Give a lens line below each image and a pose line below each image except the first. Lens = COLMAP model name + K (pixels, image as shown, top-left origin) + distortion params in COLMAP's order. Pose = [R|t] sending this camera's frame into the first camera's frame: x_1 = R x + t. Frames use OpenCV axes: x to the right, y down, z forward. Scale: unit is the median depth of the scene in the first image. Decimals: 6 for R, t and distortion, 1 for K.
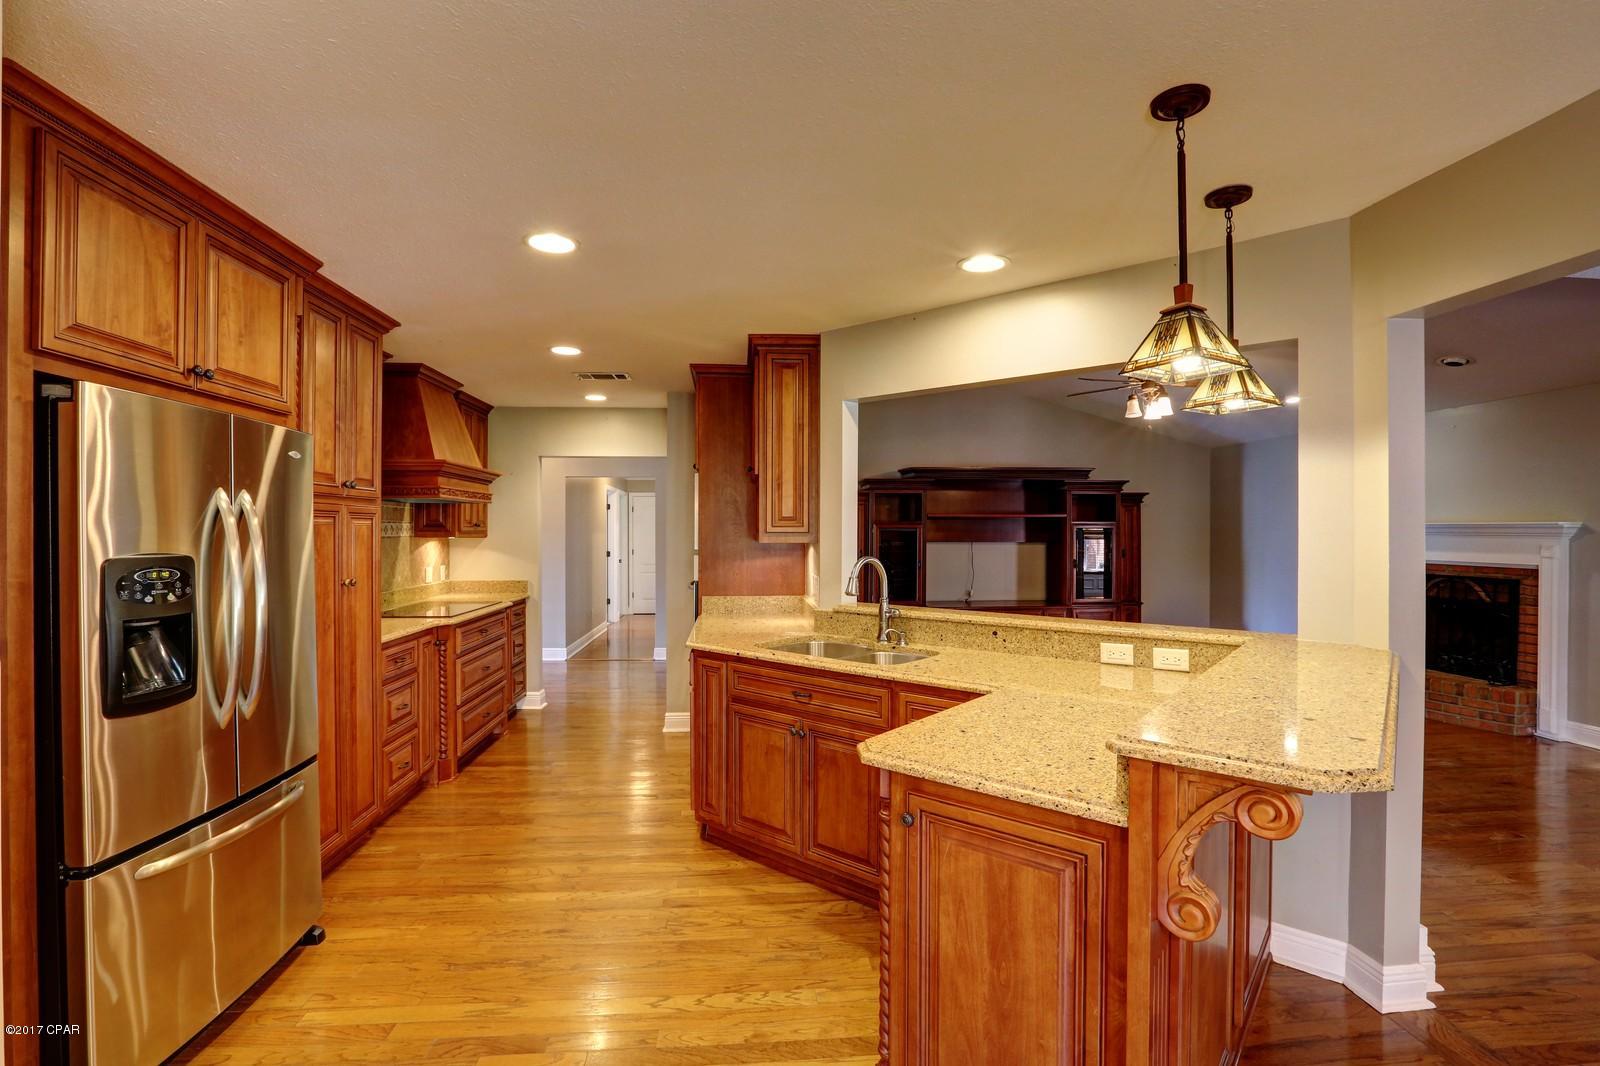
lens RADIAL K [[737.5, 0, 795.6], [0, 737.5, 534.9], [0, 0, 1]] dist [-0.049742, 0.025725]
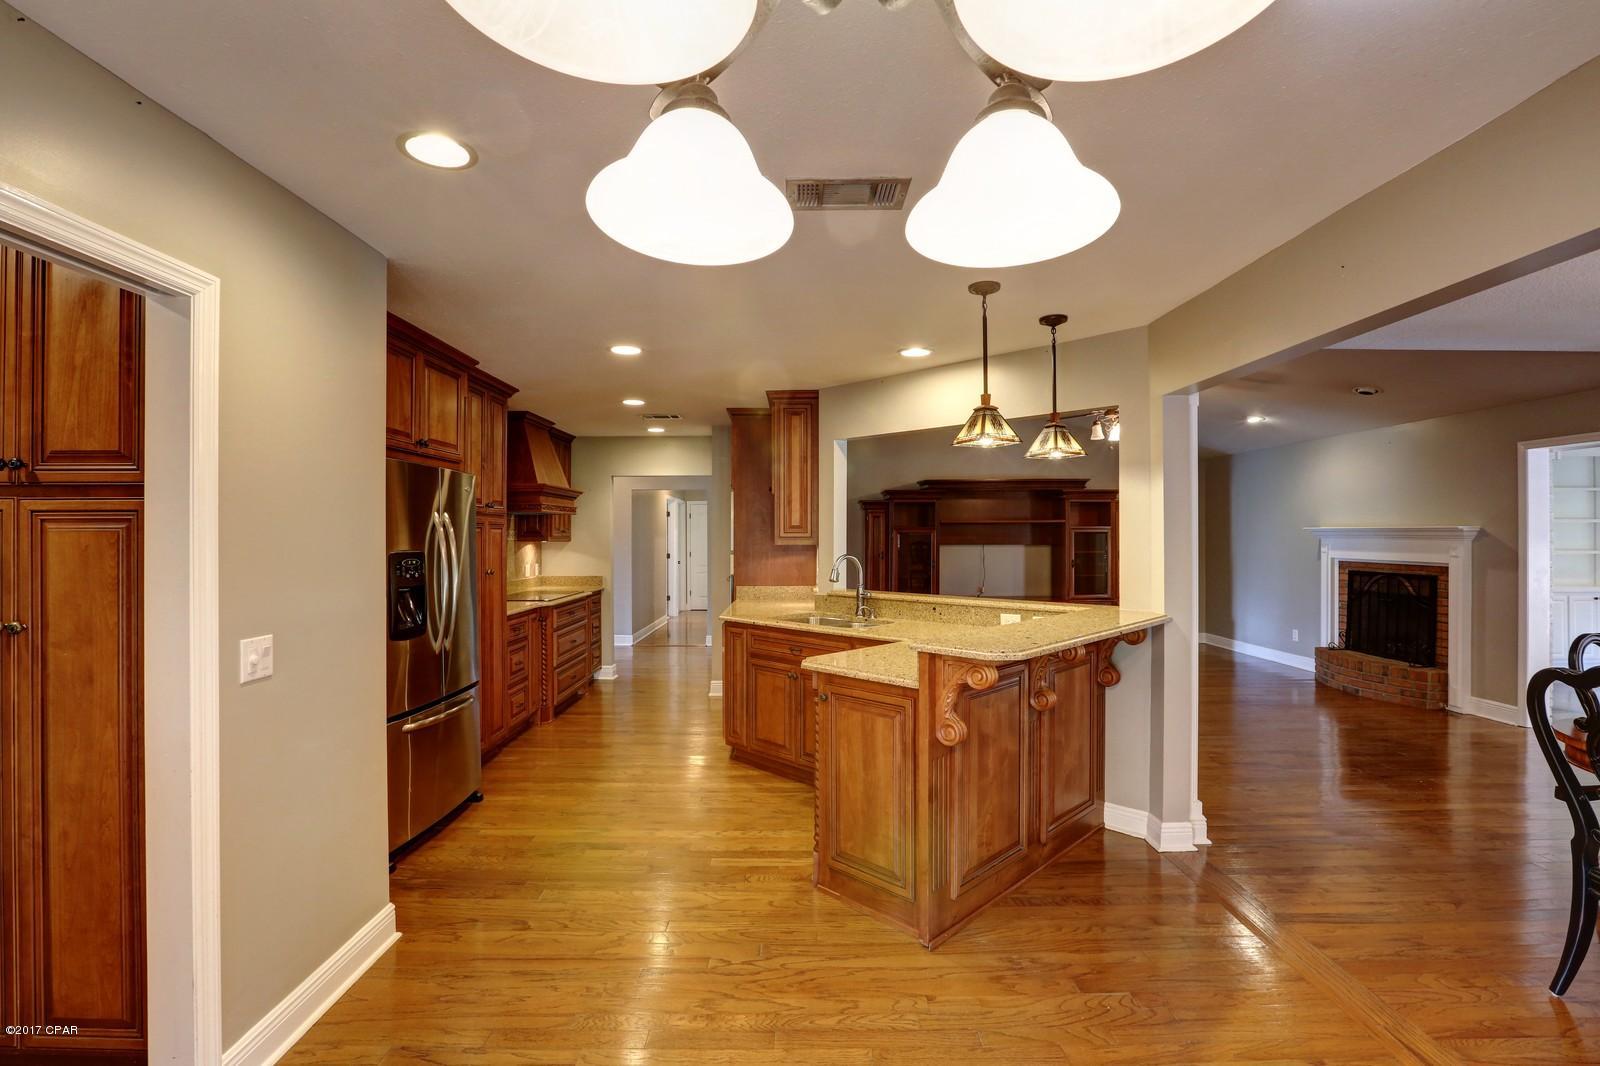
lens RADIAL K [[737.5, 0, 795.6], [0, 737.5, 534.9], [0, 0, 1]] dist [-0.049742, 0.025725]
pose [[0.996651, -0.002600, -0.081735, 0.099404], [0.002174, 0.999984, -0.005297, -0.000154], [0.081748, 0.005102, 0.996640, -0.343602]]
